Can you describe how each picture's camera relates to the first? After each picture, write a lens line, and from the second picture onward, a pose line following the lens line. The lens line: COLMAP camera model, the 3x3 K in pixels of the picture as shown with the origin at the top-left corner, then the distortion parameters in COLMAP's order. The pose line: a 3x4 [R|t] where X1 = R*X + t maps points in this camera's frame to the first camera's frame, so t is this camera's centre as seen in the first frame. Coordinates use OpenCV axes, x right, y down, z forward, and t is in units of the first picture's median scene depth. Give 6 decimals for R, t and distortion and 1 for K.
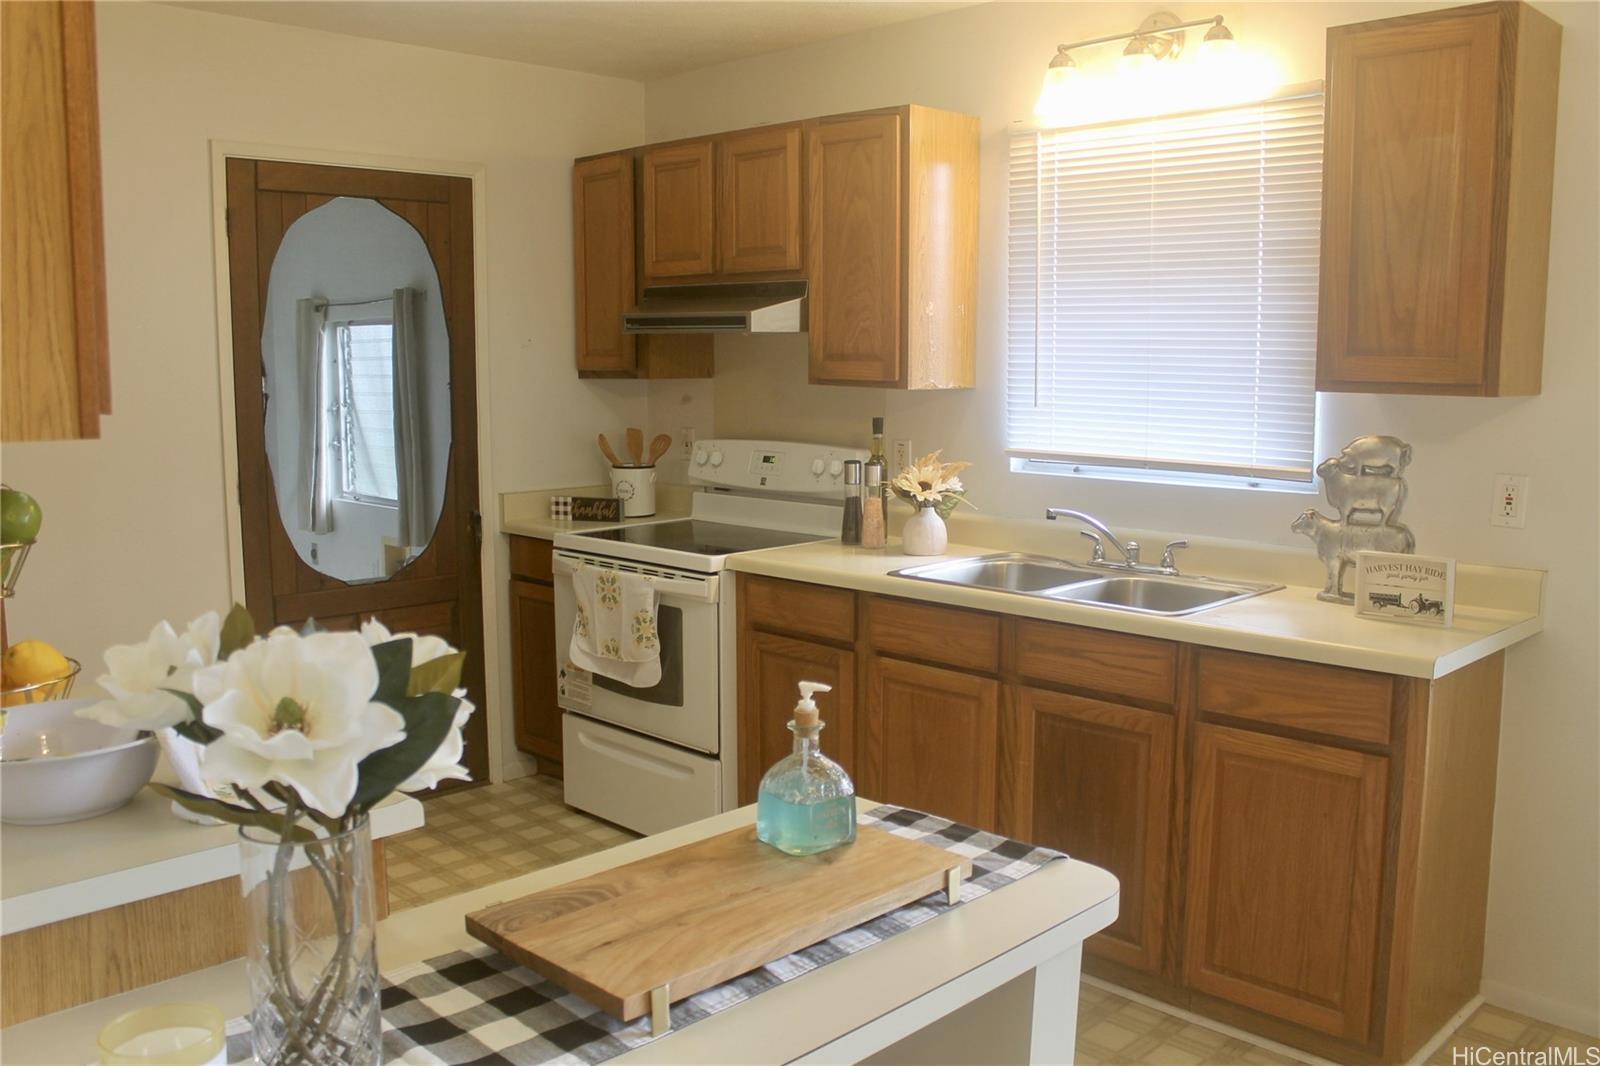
lens RADIAL K [[1371.6, 0, 797.1], [0, 1371.6, 513.7], [0, 0, 1]] dist [-0.109139, 0.014603]
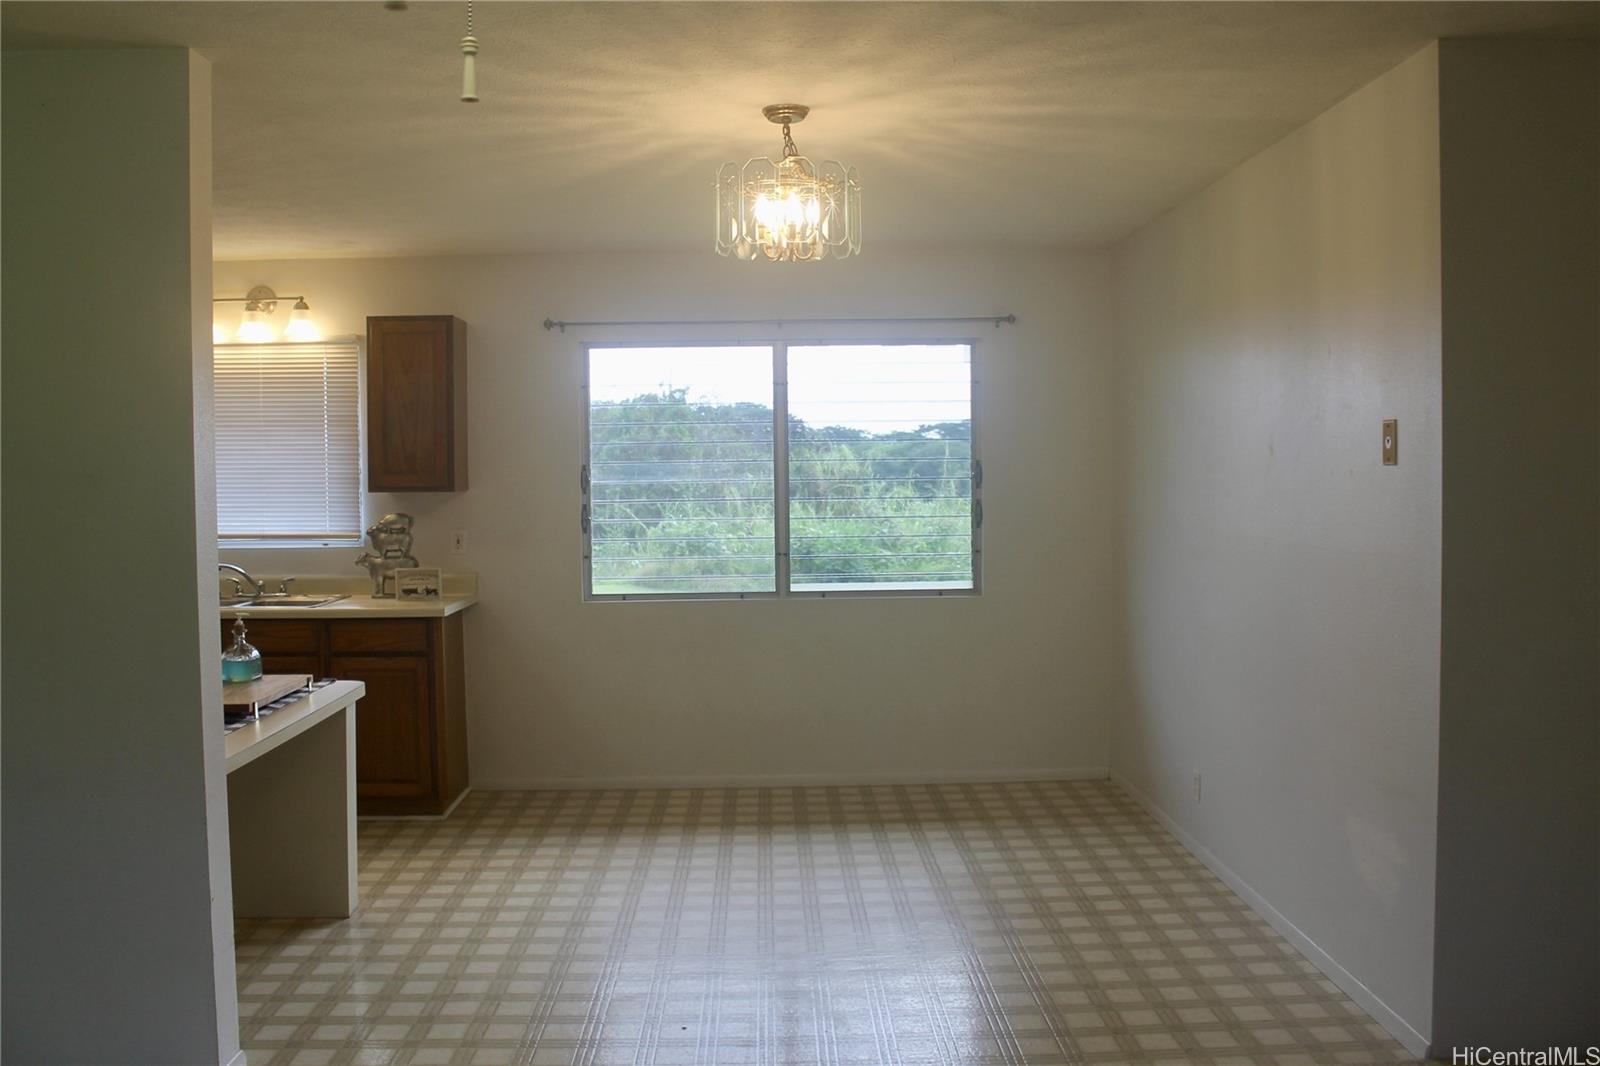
lens RADIAL K [[1371.6, 0, 797.1], [0, 1371.6, 513.7], [0, 0, 1]] dist [-0.109139, 0.014603]
pose [[0.692328, -0.034832, 0.720741, -0.615555], [0.091936, 0.994952, -0.040228, 0.078761], [-0.715702, 0.094113, 0.692036, -0.836052]]
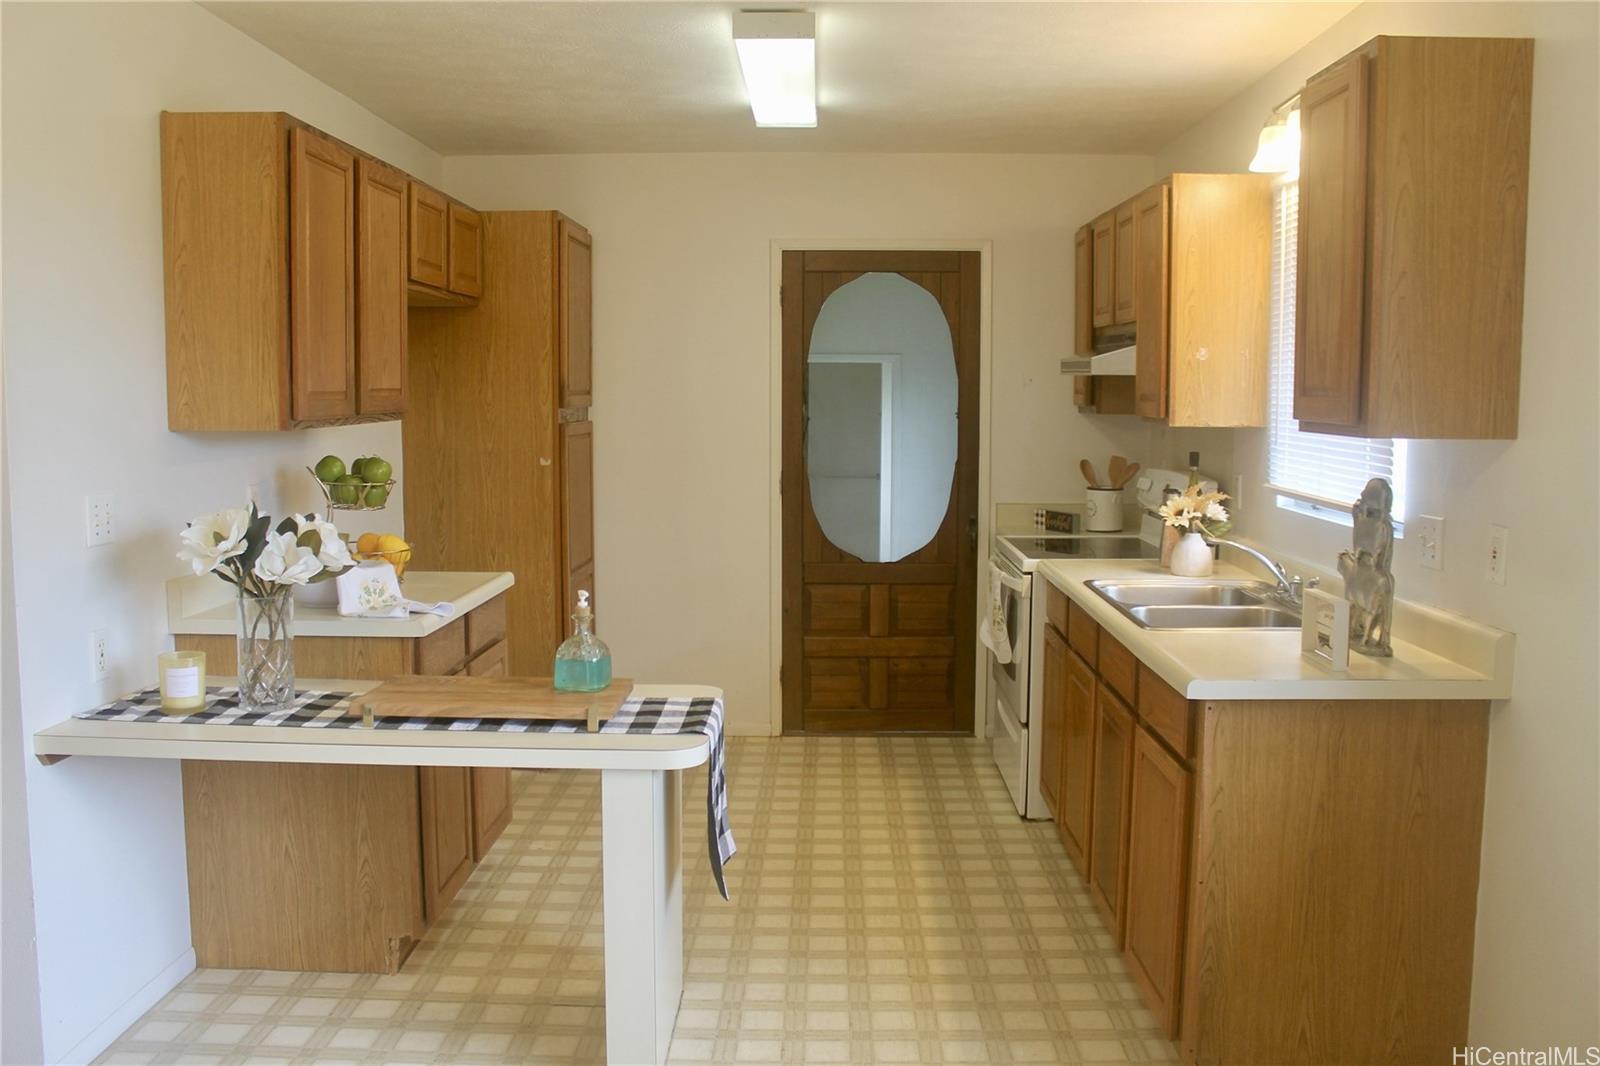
lens RADIAL K [[1371.6, 0, 797.1], [0, 1371.6, 513.7], [0, 0, 1]] dist [-0.109139, 0.014603]
pose [[0.700865, 0.068621, -0.709985, 0.803731], [-0.084721, 0.996324, 0.012663, -0.008666], [0.708245, 0.051276, 0.704103, -0.001283]]
